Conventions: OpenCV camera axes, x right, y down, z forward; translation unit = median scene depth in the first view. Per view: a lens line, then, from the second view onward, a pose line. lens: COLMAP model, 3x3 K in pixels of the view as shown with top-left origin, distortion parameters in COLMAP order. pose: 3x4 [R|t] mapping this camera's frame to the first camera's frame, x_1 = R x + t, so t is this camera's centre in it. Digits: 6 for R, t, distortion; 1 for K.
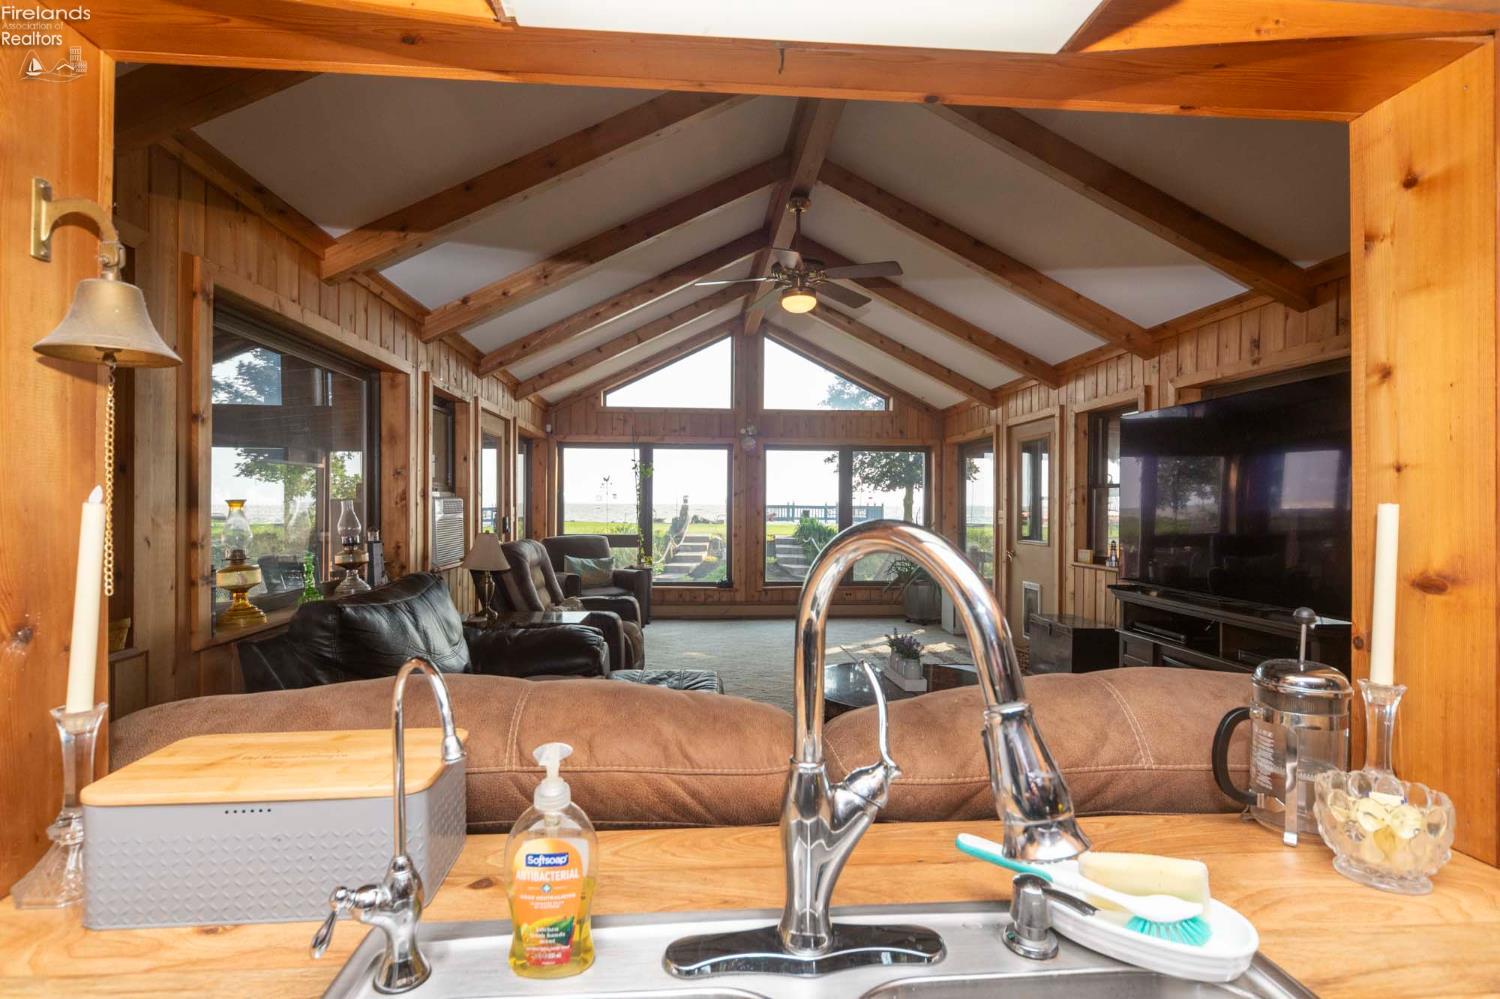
lens RADIAL K [[759.2, 0, 739.3], [0, 759.2, 509.0], [0, 0, 1]] dist [0.002572, 0.000055]
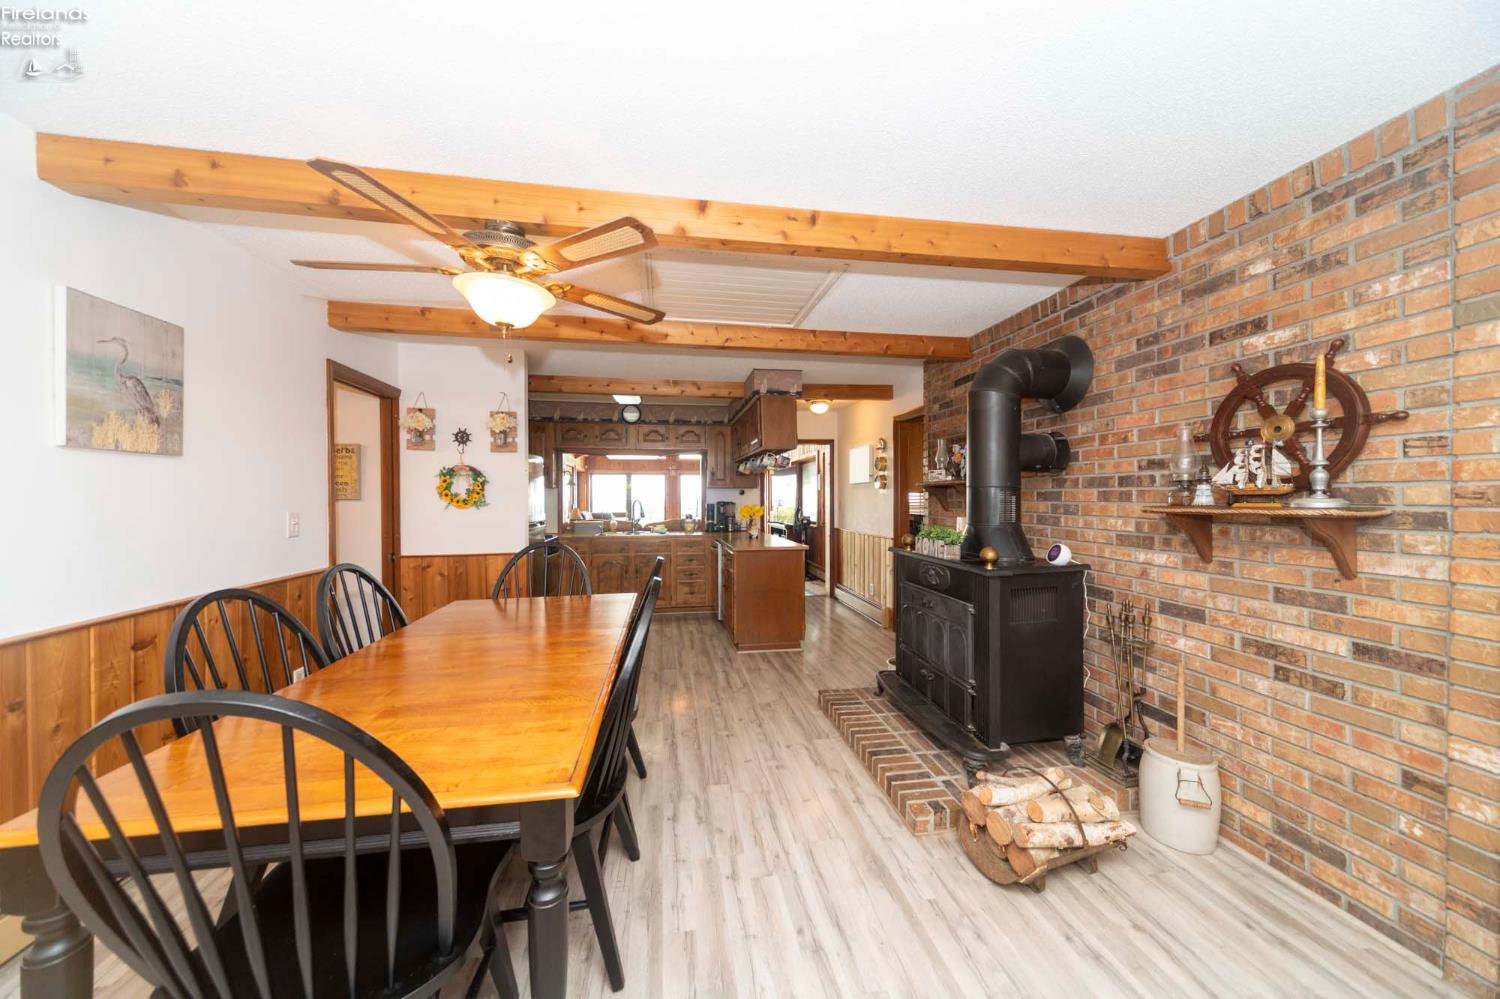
lens RADIAL K [[525.3, 0, 755.9], [0, 525.3, 503.0], [0, 0, 1]] dist [0.001757, -0.000292]
pose [[0.994543, -0.006513, 0.104122, 0.098486], [0.006267, 0.999977, 0.002683, 0.004029], [-0.104137, -0.002016, 0.994561, -0.654002]]
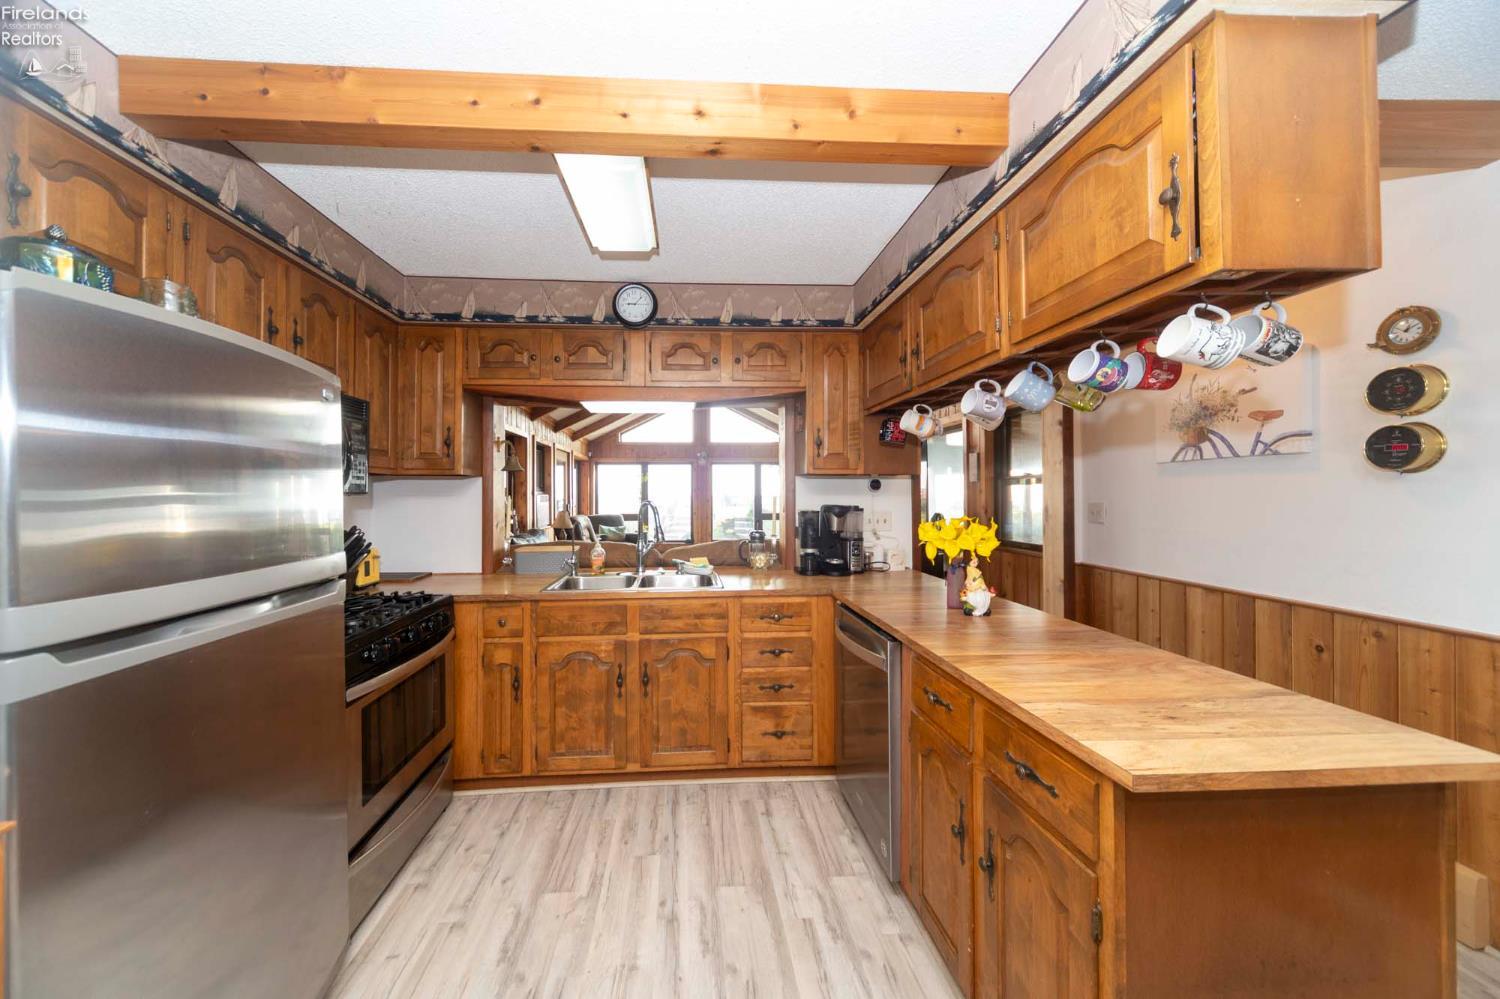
lens RADIAL K [[537.7, 0, 708.1], [0, 537.7, 487.2], [0, 0, 1]] dist [-0.000429, -0.000008]
pose [[0.999679, -0.007184, -0.024311, 0.057041], [0.006696, 0.999776, -0.020074, -0.001366], [0.024450, 0.019905, 0.999503, -0.256597]]
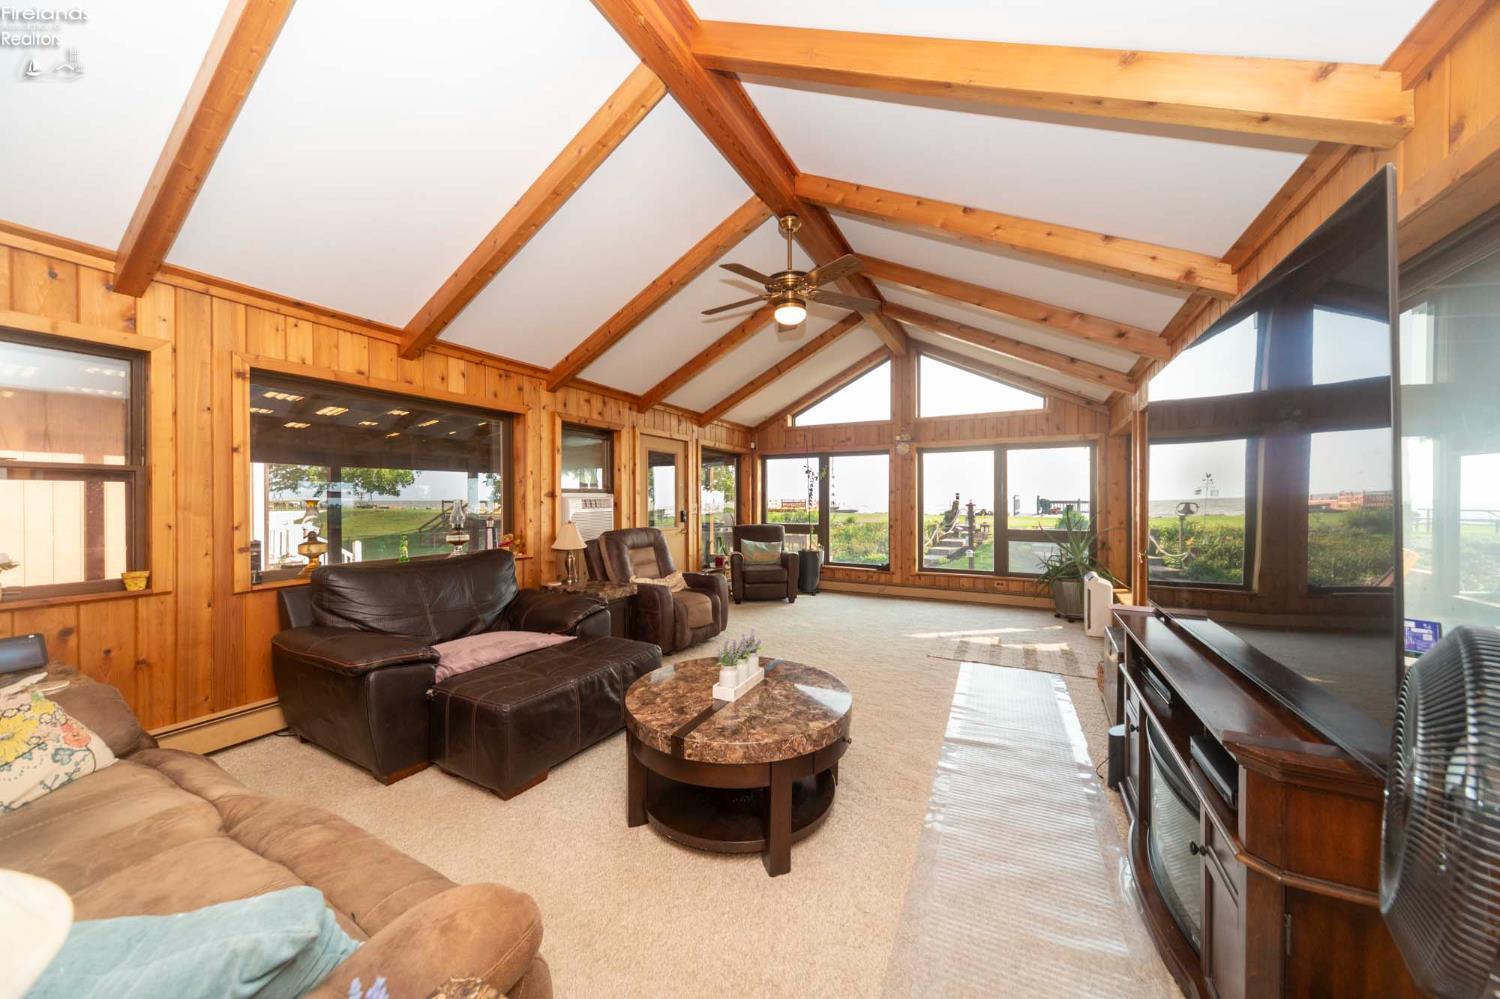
lens RADIAL K [[525.3, 0, 724.6], [0, 525.3, 494.1], [0, 0, 1]] dist [0.001757, -0.000292]
pose [[0.843541, -0.009396, -0.536983, 0.214477], [-0.000301, 0.999839, -0.017967, -0.001232], [0.537065, 0.015318, 0.843402, 0.169571]]
